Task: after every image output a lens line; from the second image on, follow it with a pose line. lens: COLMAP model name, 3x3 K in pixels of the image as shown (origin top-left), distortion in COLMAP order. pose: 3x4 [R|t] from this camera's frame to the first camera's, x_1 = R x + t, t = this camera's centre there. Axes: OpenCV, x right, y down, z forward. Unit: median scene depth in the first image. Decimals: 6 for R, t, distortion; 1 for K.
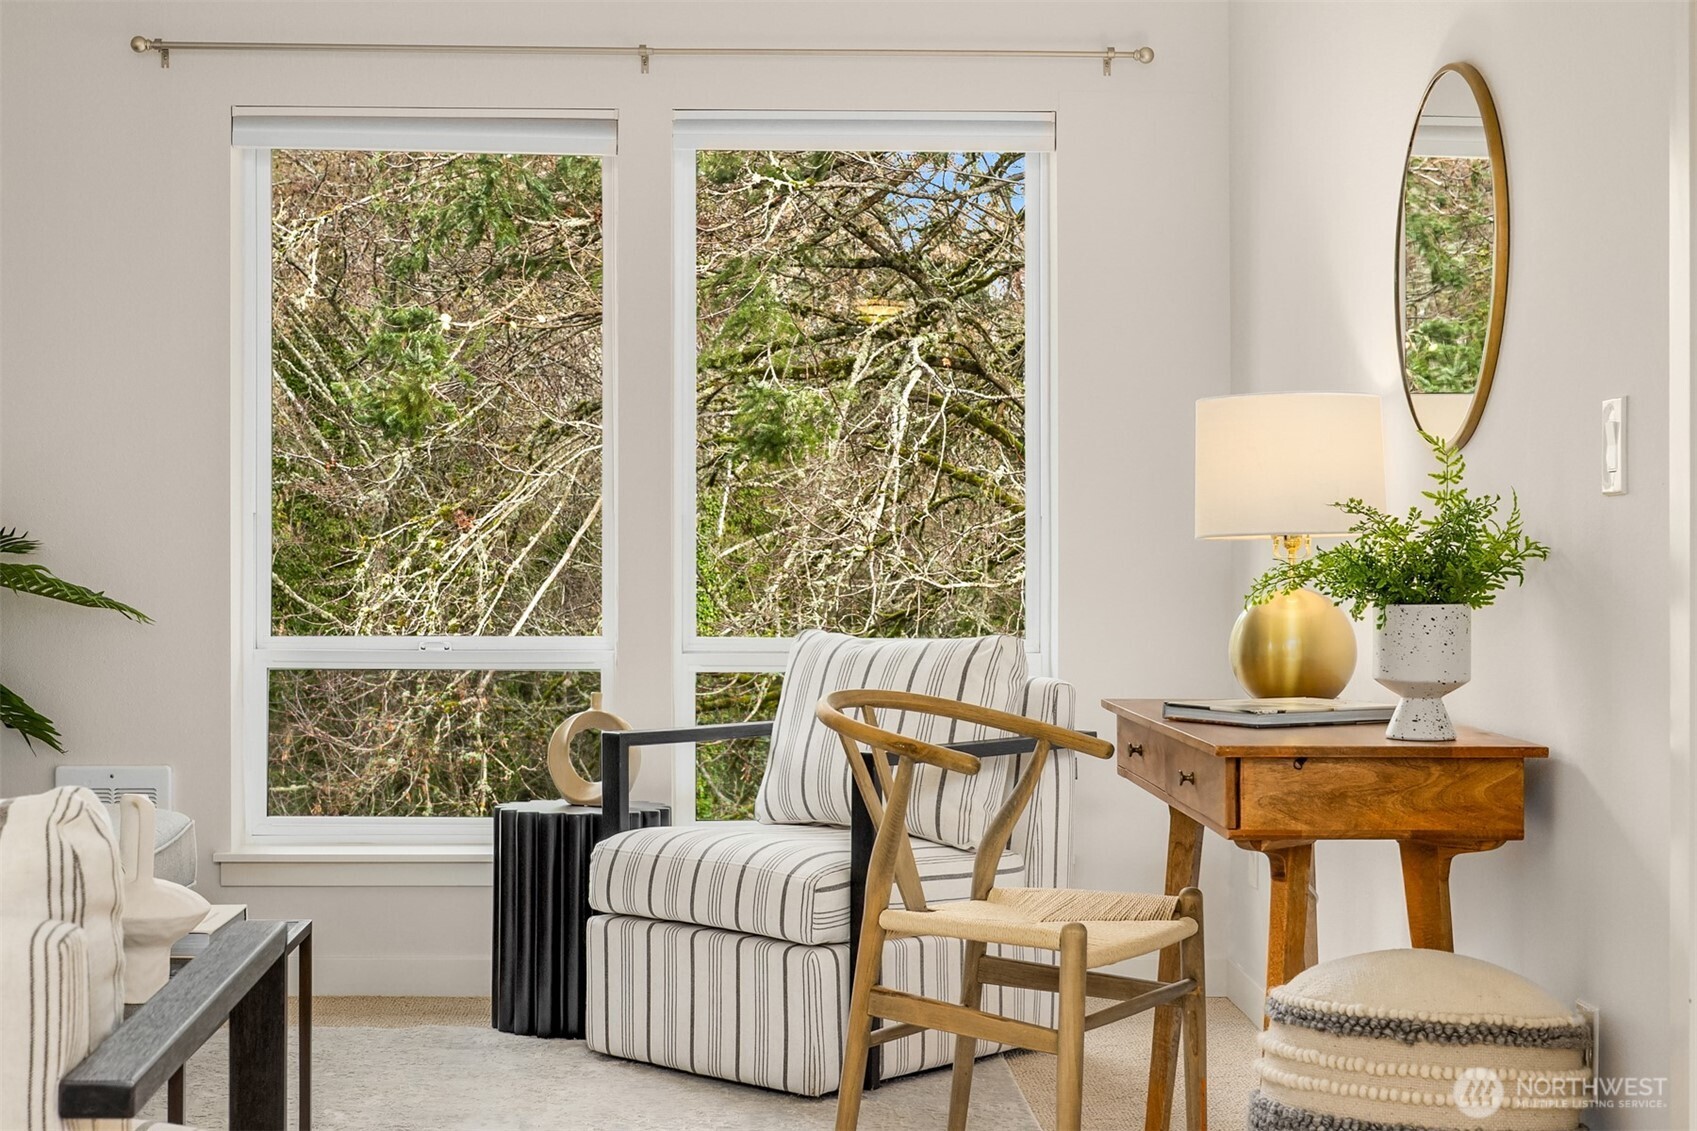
lens RADIAL K [[2513.9, 0, 708.6], [0, 2513.9, 548.4], [0, 0, 1]] dist [-0.026271, 0.049209]
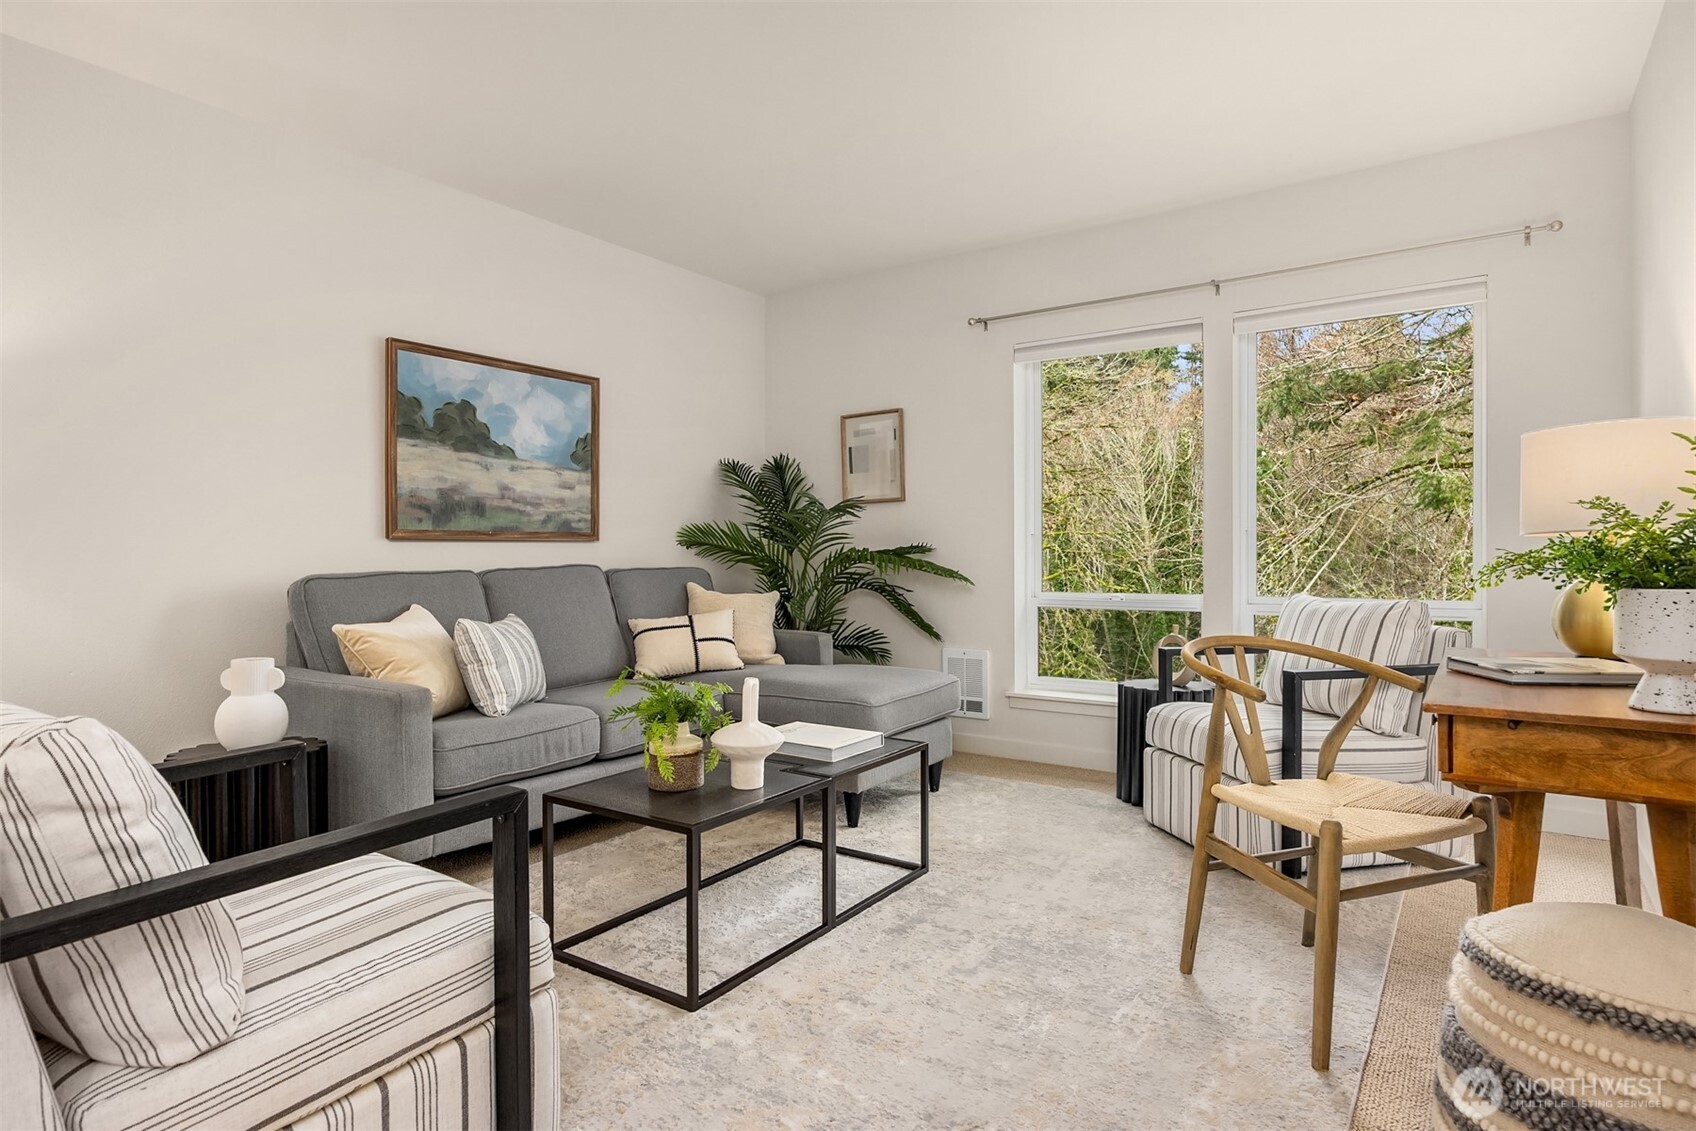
lens RADIAL K [[893.0, 0, 848.0], [0, 893.0, 565.5], [0, 0, 1]] dist [0.000731, -0.000244]
pose [[0.816498, -0.000050, -0.577348, 0.163580], [0.007740, 0.999911, 0.010858, 0.003848], [0.577296, -0.013334, 0.816426, 0.356634]]
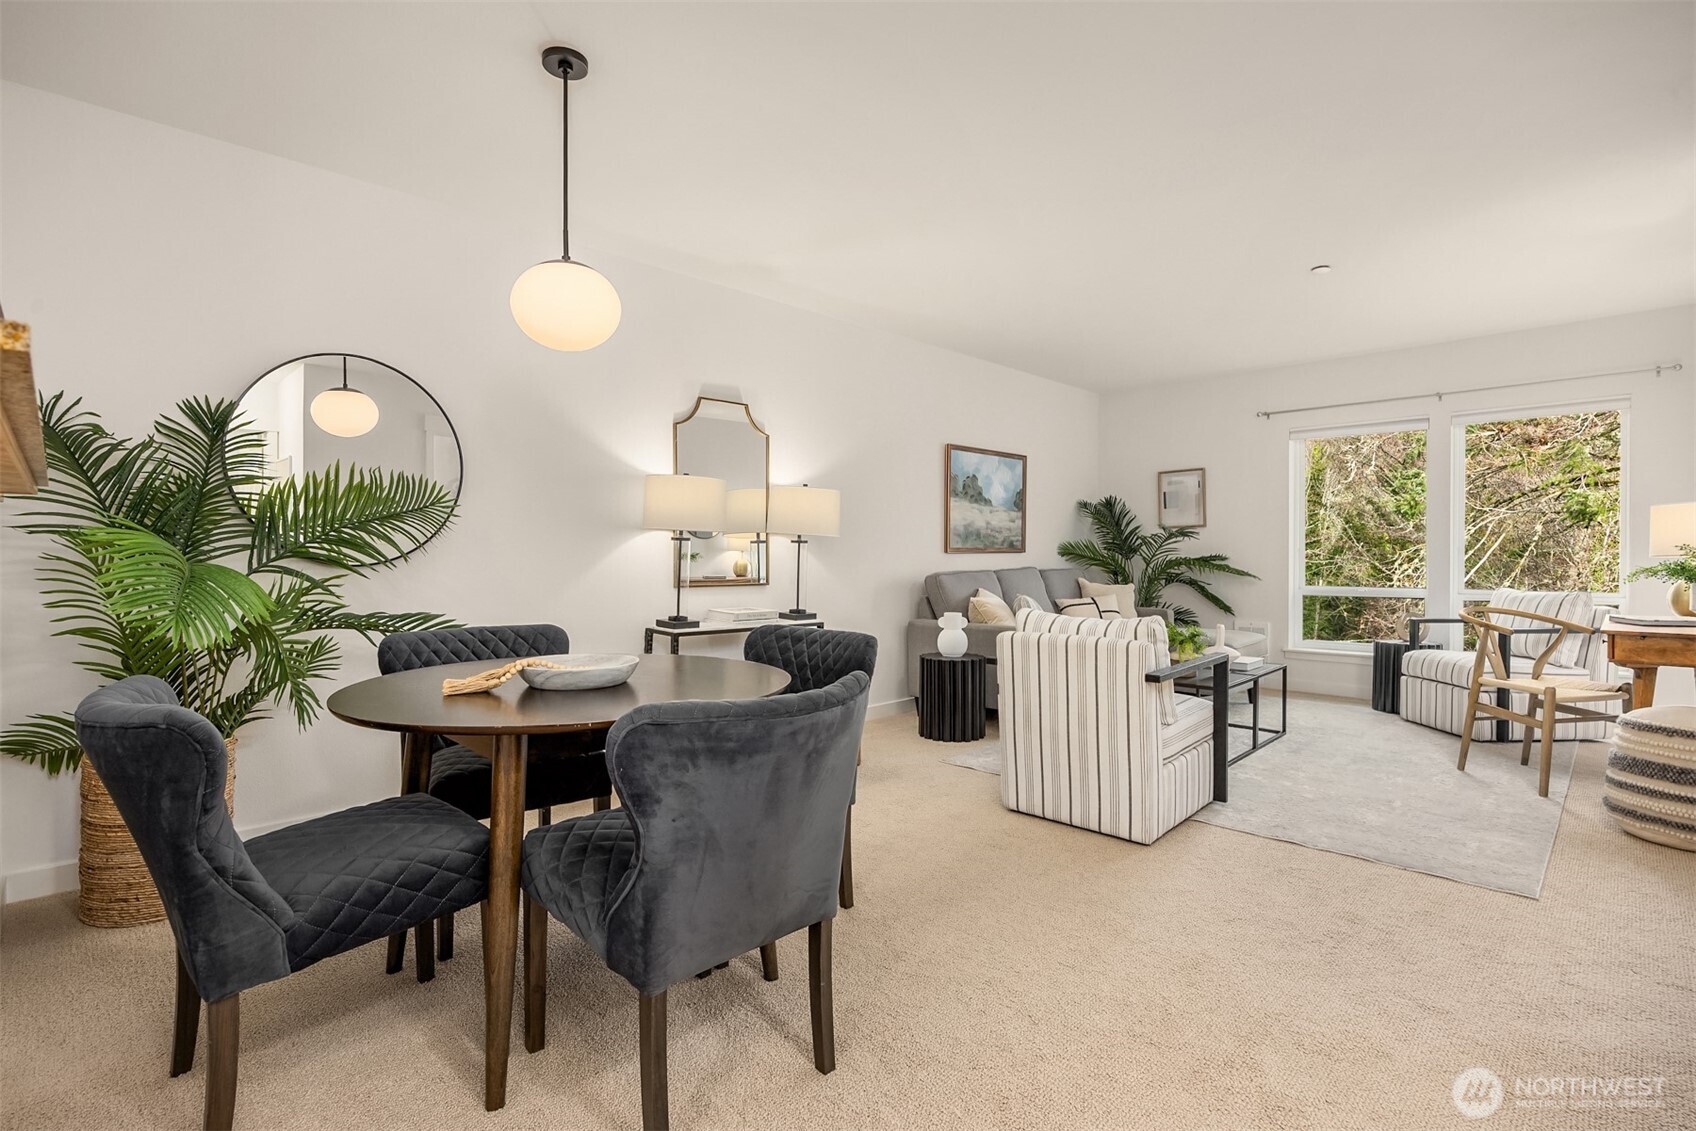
lens RADIAL K [[775.9, 0, 868.9], [0, 775.9, 563.7], [0, 0, 1]] dist [0.001540, 0.000700]
pose [[0.718291, 0.002795, -0.695737, 0.160713], [0.005291, 0.999941, 0.009480, -0.008476], [0.695723, -0.010491, 0.718234, -0.181508]]
